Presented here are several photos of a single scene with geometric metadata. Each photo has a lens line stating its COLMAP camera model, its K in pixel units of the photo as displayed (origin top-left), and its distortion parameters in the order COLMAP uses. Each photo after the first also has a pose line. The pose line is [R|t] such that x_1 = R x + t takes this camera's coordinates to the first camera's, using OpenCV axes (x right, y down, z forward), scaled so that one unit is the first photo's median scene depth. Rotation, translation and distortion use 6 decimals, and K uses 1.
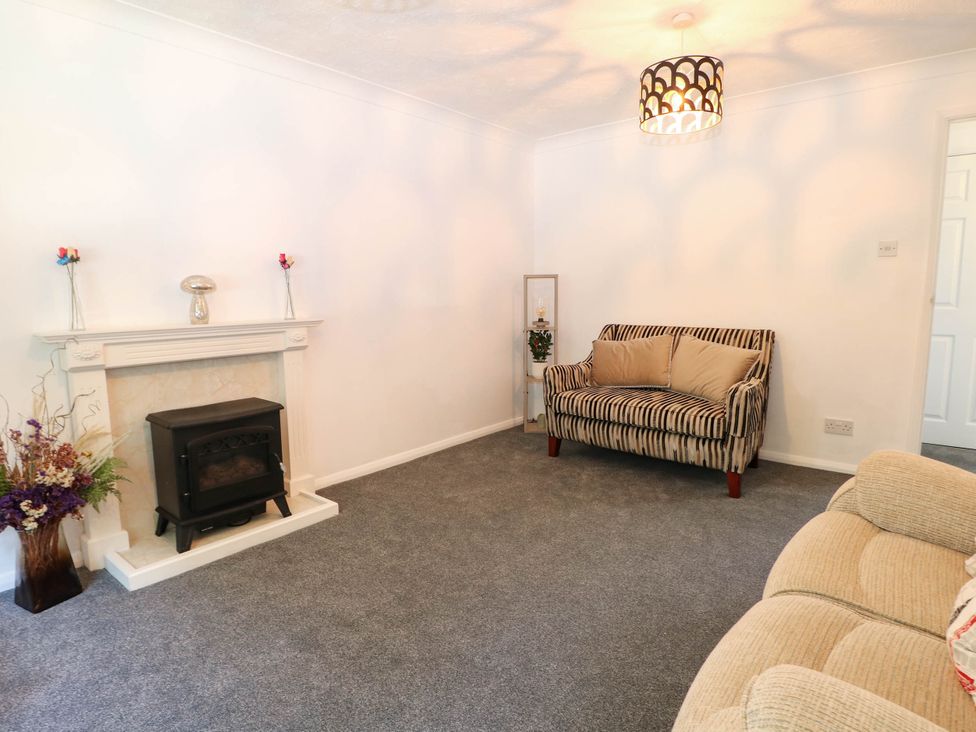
lens RADIAL K [[522.8, 0, 490.4], [0, 522.8, 363.2], [0, 0, 1]] dist [0.004266, -0.014339]
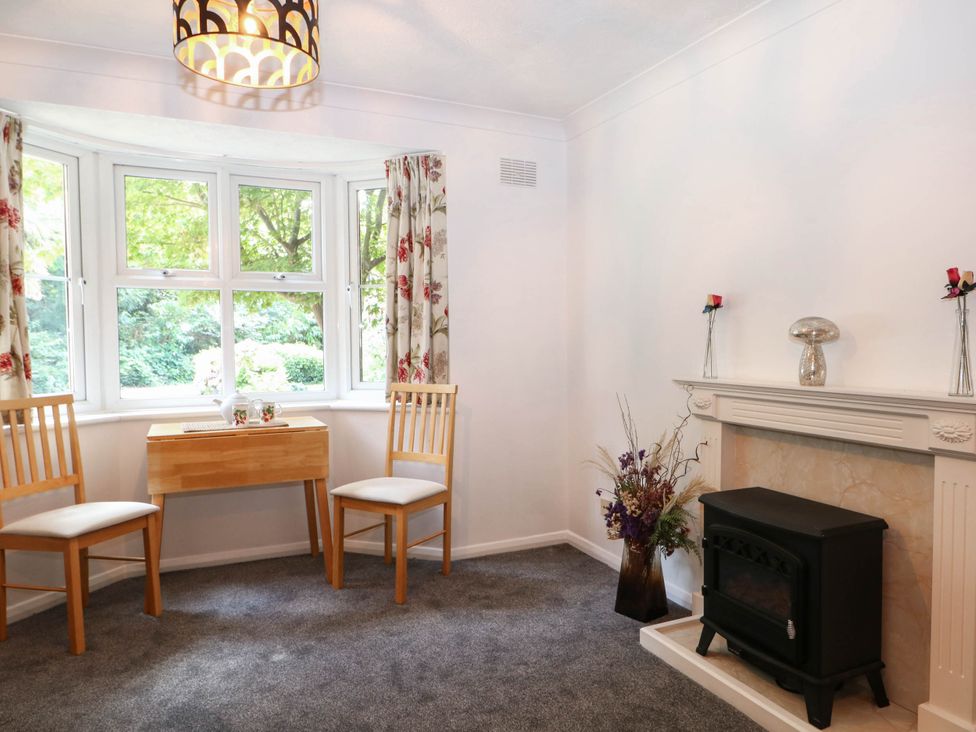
lens RADIAL K [[662.8, 0, 488.0], [0, 662.8, 366.0], [0, 0, 1]] dist [-0.001161, -0.004380]
pose [[-0.412097, 0.054170, -0.909528, 0.437622], [-0.109400, 0.988068, 0.108416, -0.150569], [0.904548, 0.144180, -0.401254, 0.965364]]
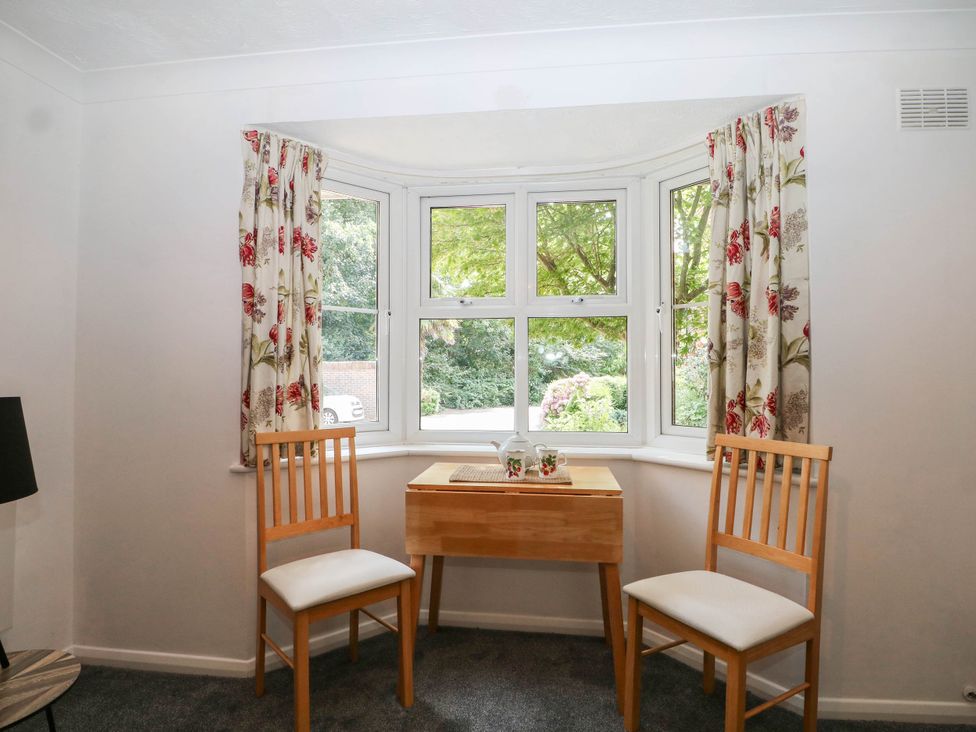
lens RADIAL K [[522.8, 0, 490.4], [0, 522.8, 363.2], [0, 0, 1]] dist [0.004266, -0.014339]
pose [[-0.819789, 0.001473, -0.572663, -0.019869], [-0.067425, 0.992793, 0.099076, -0.101222], [0.568682, 0.119833, -0.813782, 0.659710]]
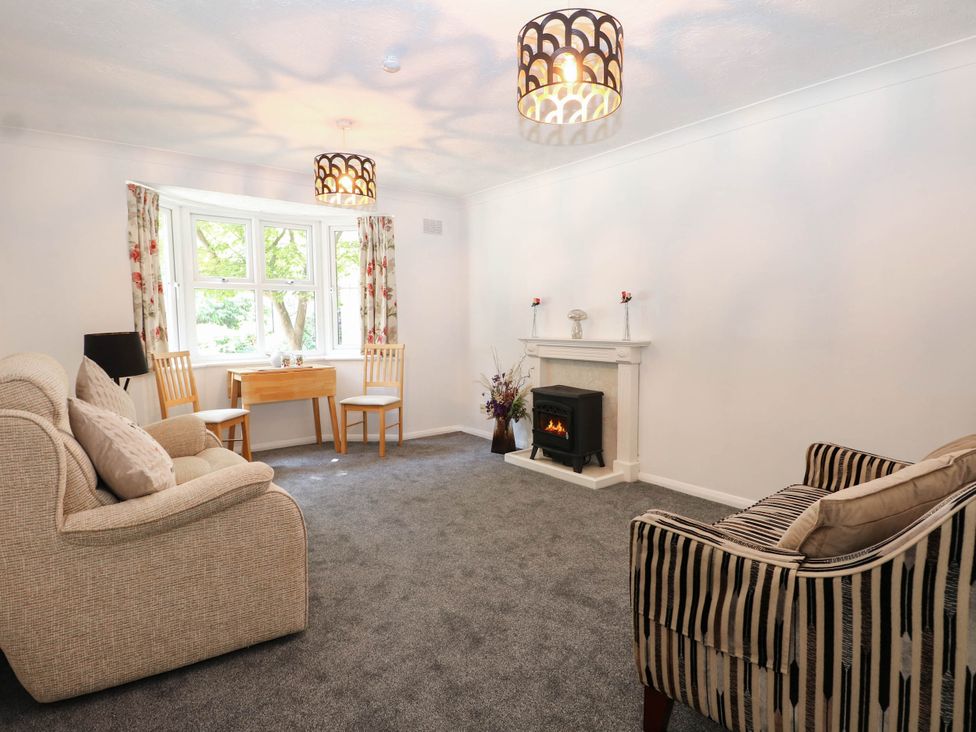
lens RADIAL K [[559.3, 0, 482.3], [0, 559.3, 361.3], [0, 0, 1]] dist [-0.000430, -0.000866]
pose [[-0.190093, 0.088795, -0.977742, 1.227413], [-0.121592, 0.986105, 0.113194, -0.168667], [0.974207, 0.140403, -0.176655, 1.037210]]
